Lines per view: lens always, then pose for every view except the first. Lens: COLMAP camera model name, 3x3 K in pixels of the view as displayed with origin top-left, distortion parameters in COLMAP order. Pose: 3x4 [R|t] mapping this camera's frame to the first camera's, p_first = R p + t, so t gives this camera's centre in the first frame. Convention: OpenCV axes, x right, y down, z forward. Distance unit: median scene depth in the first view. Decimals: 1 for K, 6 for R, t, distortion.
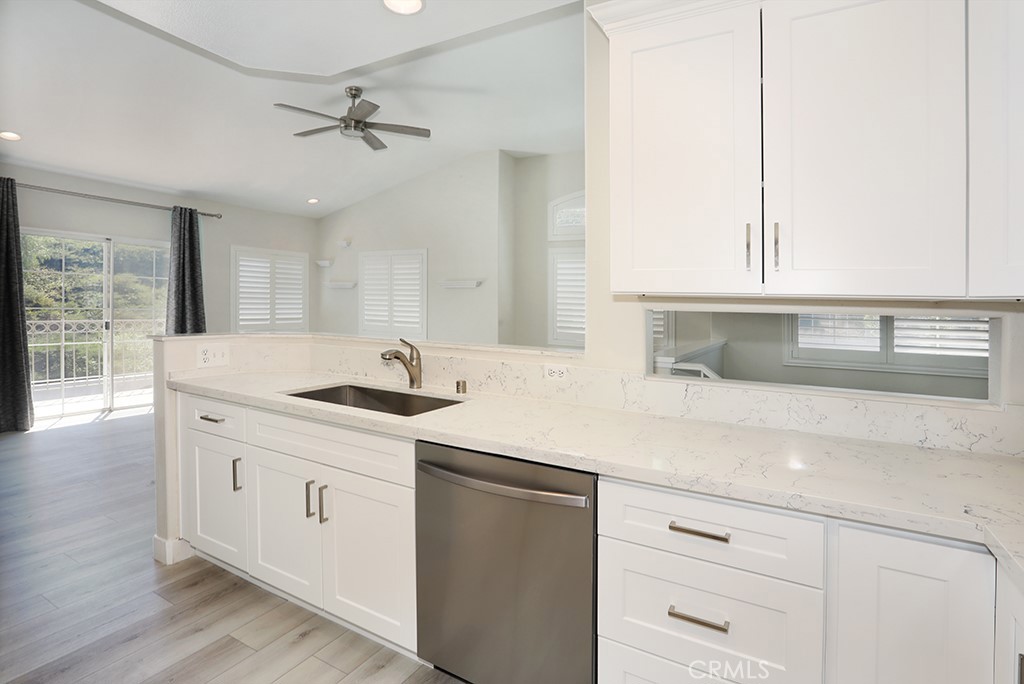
lens RADIAL K [[510.2, 0, 522.2], [0, 510.2, 315.2], [0, 0, 1]] dist [-0.043857, 0.018702]
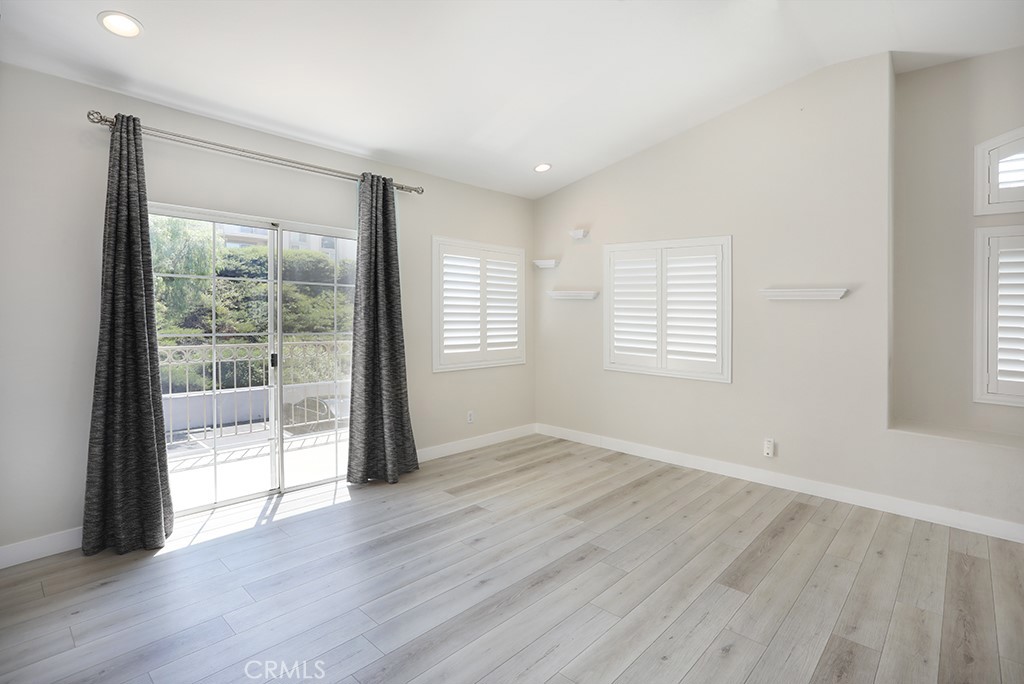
lens RADIAL K [[510.2, 0, 518.2], [0, 510.2, 342.6], [0, 0, 1]] dist [-0.043857, 0.018702]
pose [[0.971395, 0.018312, -0.236763, -0.303780], [-0.009126, 0.999165, 0.039834, -0.024931], [0.237295, -0.036534, 0.970751, 0.361871]]
